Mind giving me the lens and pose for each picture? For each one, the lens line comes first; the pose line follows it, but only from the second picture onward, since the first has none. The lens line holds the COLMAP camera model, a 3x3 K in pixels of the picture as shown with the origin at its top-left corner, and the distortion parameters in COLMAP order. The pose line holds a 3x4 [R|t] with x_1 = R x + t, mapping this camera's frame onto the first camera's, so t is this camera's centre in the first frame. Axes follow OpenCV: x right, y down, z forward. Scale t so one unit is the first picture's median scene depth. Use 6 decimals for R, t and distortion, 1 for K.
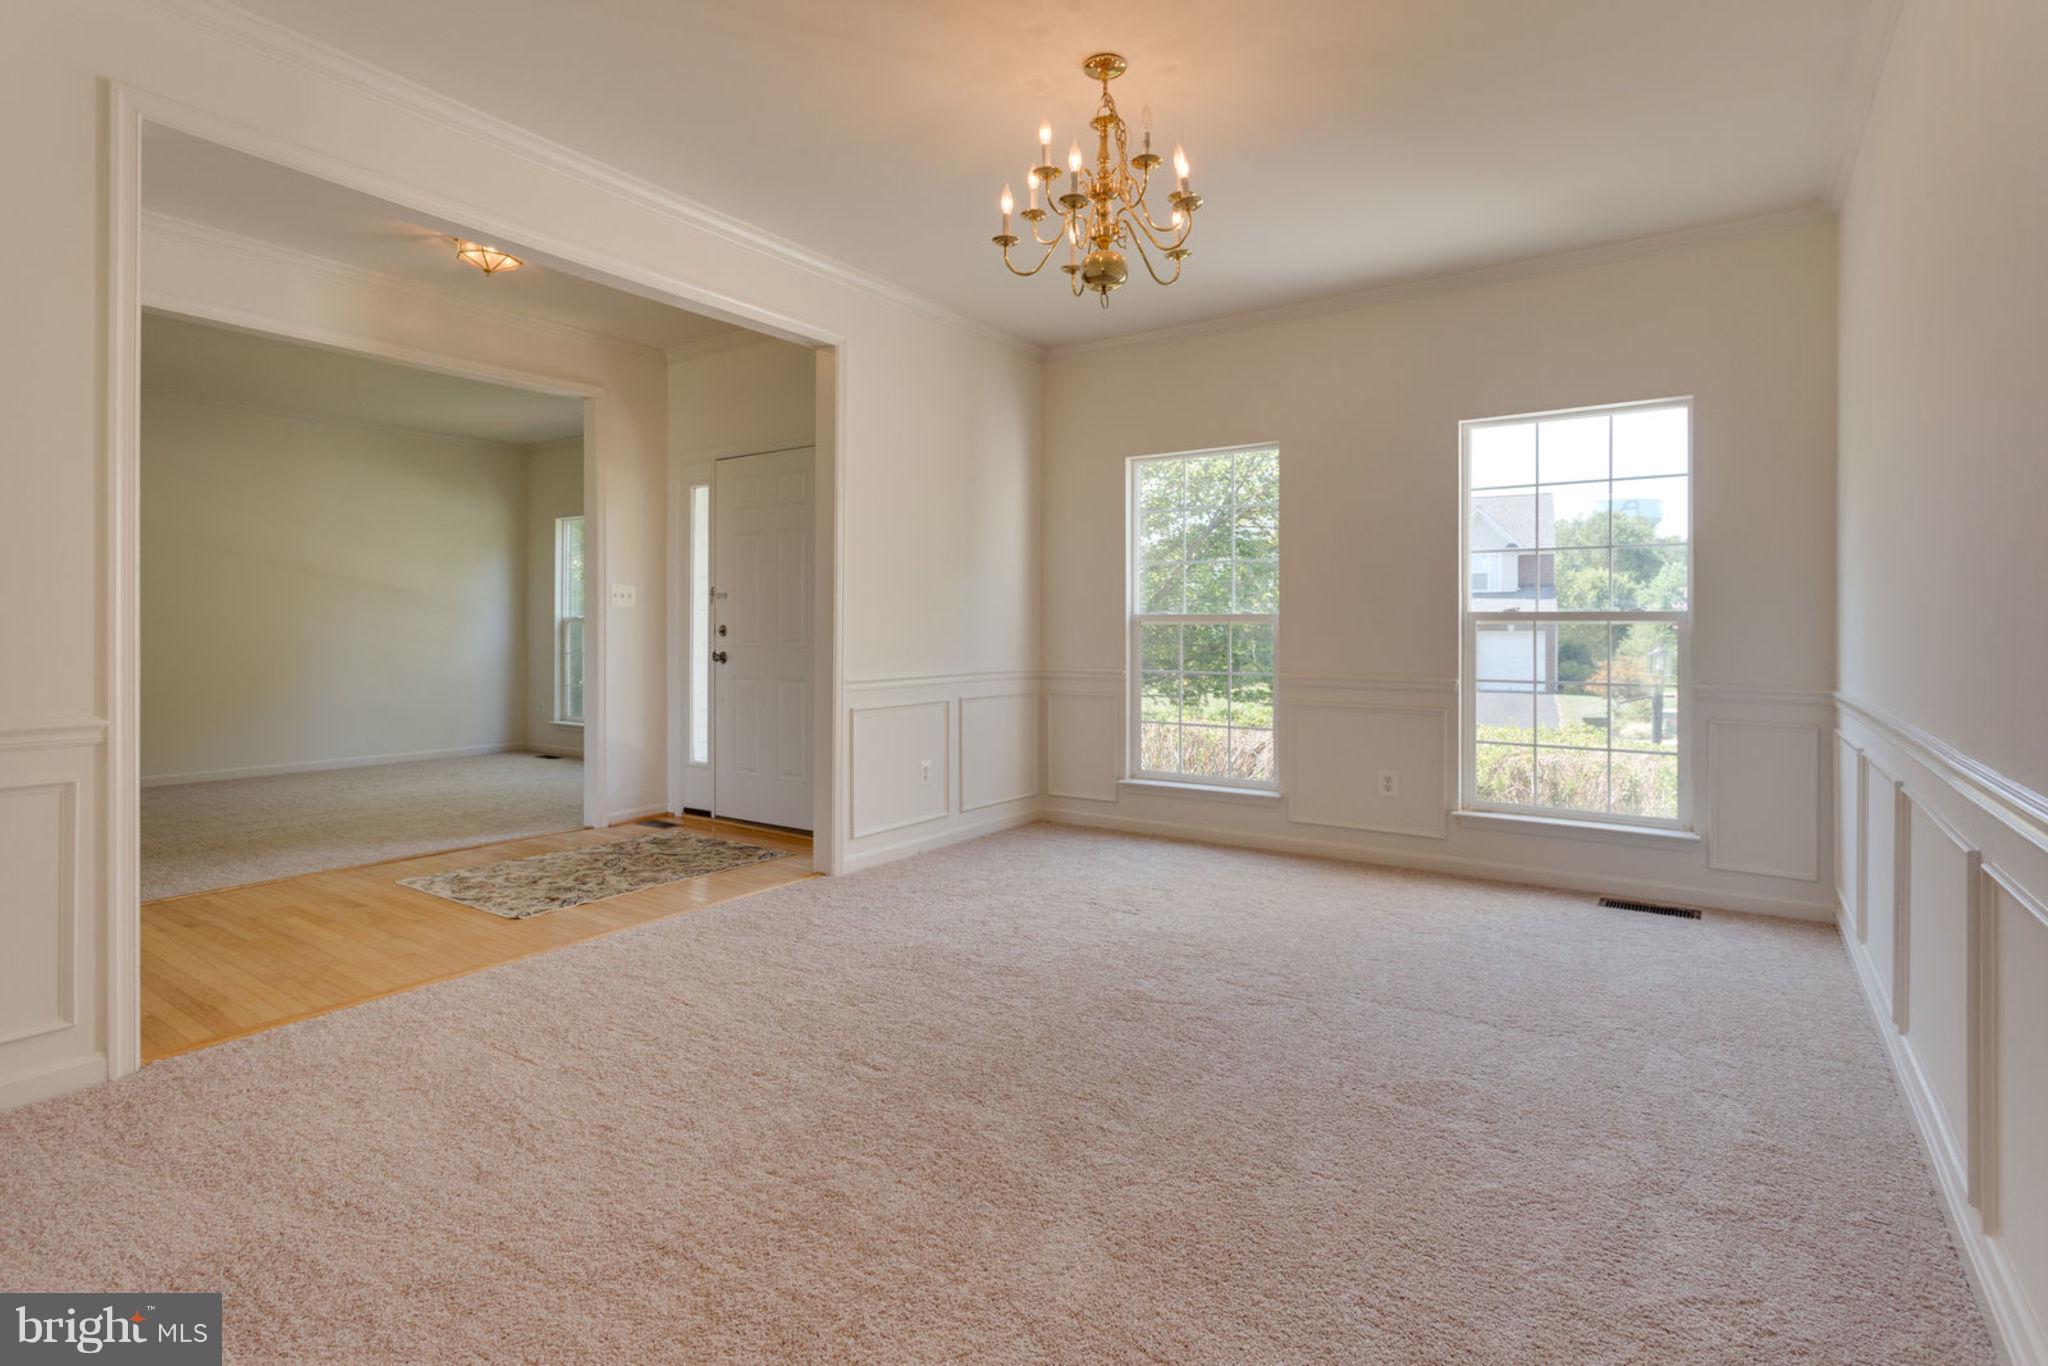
lens RADIAL K [[993.3, 0, 1024.9], [0, 993.3, 643.7], [0, 0, 1]] dist [0.009725, -0.000253]
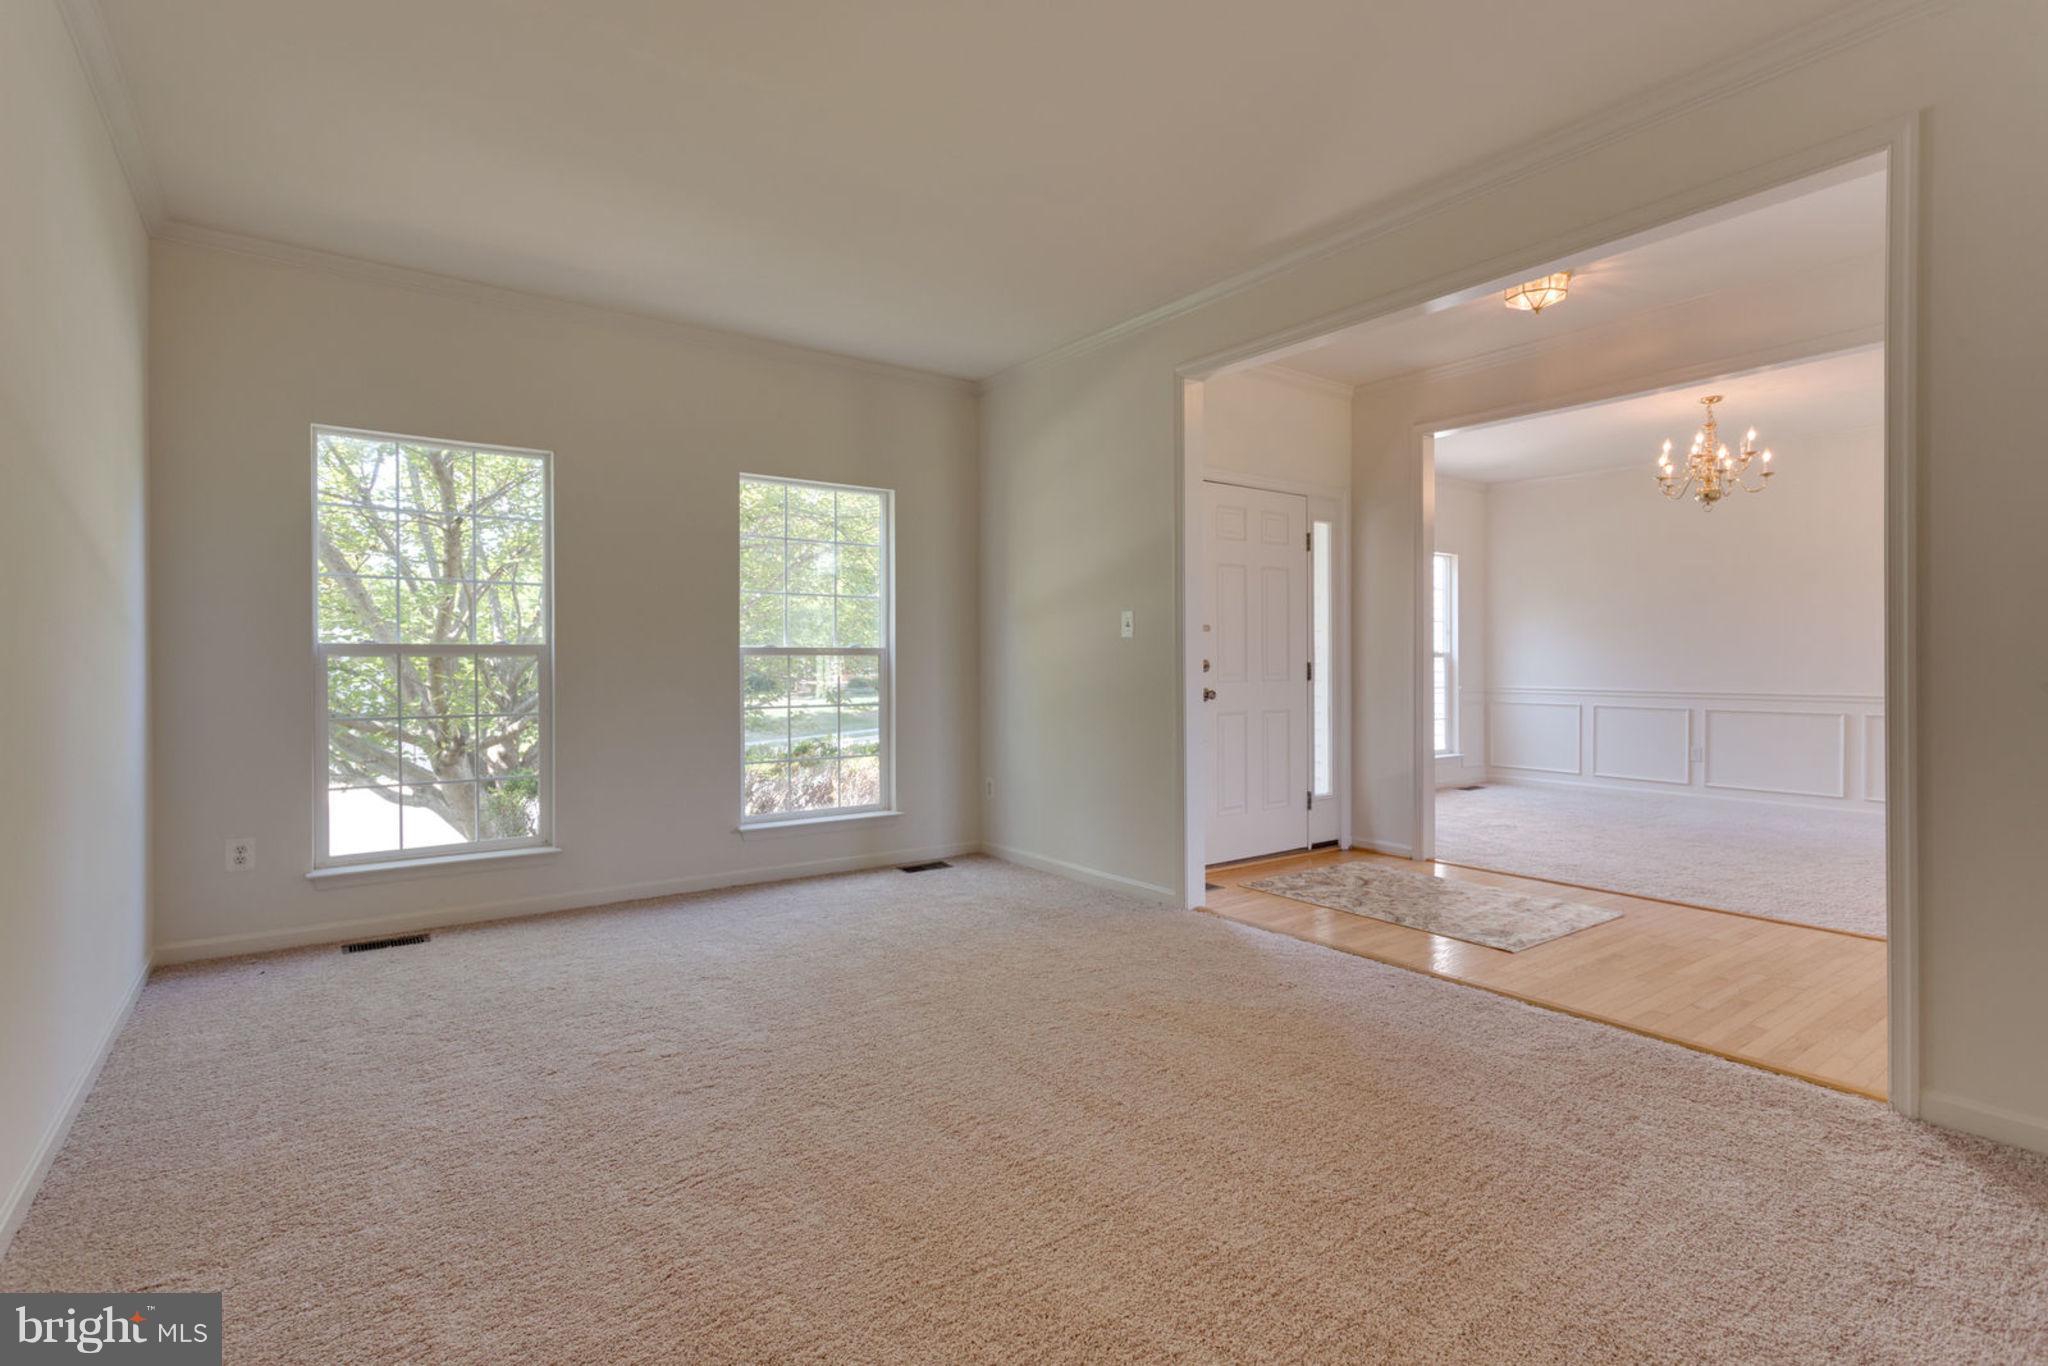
lens RADIAL K [[993.3, 0, 1027.9], [0, 993.3, 675.5], [0, 0, 1]] dist [0.009725, -0.000253]
pose [[0.329680, -0.016727, 0.943945, -0.516834], [0.017750, 0.999776, 0.011517, -0.007485], [-0.943926, 0.012958, 0.329903, 0.355513]]
